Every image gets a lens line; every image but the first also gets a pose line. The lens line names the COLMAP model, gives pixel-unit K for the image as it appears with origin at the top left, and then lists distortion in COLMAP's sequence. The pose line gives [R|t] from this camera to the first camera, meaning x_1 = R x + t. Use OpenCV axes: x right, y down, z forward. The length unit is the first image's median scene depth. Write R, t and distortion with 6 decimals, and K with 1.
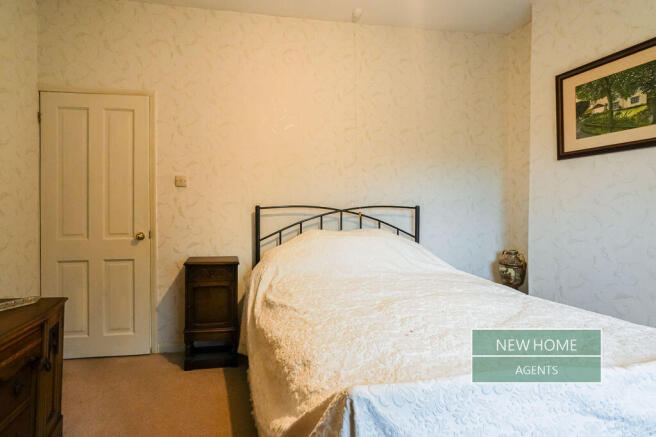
lens RADIAL K [[311.6, 0, 300.9], [0, 311.6, 205.0], [0, 0, 1]] dist [-0.012312, 0.002470]
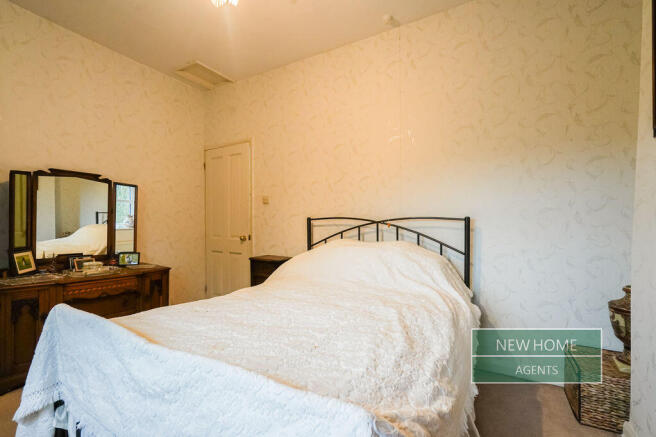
lens RADIAL K [[311.6, 0, 325.0], [0, 311.6, 219.6], [0, 0, 1]] dist [-0.012312, 0.002470]
pose [[0.752187, 0.002039, -0.658947, 0.676134], [0.006995, 0.999914, 0.011078, -0.002026], [0.658913, -0.012942, 0.752108, 0.126806]]
